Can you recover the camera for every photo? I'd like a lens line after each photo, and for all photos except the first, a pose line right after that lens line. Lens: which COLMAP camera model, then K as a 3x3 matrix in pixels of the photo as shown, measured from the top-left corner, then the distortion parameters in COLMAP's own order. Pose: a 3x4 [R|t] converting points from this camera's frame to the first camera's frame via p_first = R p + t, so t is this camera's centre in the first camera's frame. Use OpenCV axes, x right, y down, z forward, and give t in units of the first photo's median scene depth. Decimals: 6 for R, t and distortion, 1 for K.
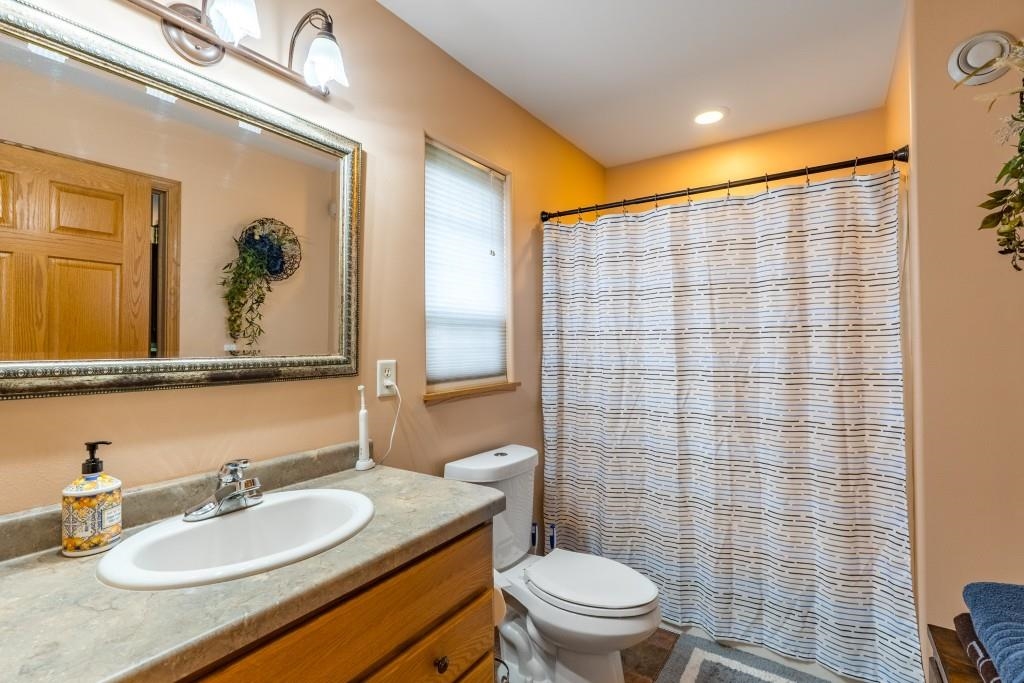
lens RADIAL K [[486.0, 0, 513.0], [0, 486.0, 338.1], [0, 0, 1]] dist [-0.001171, -0.000020]
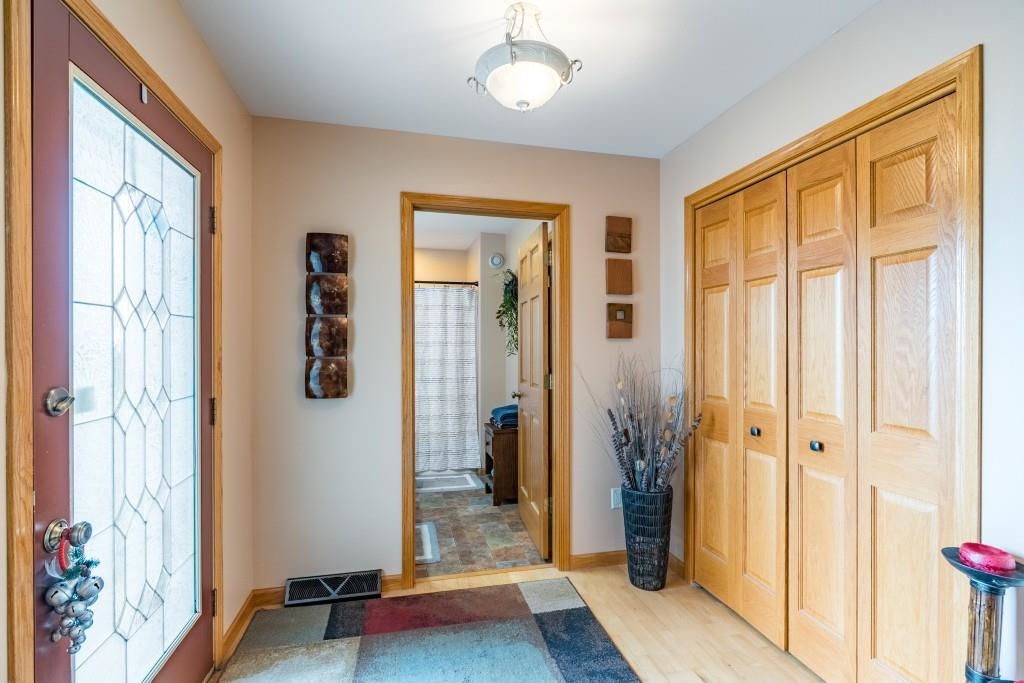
lens RADIAL K [[462.5, 0, 509.9], [0, 462.5, 345.7], [0, 0, 1]] dist [-0.007238, 0.001300]
pose [[0.690466, 0.002146, 0.723361, -1.015022], [-0.015529, 0.999809, 0.011857, -0.040634], [-0.723198, -0.019419, 0.690368, -1.017030]]
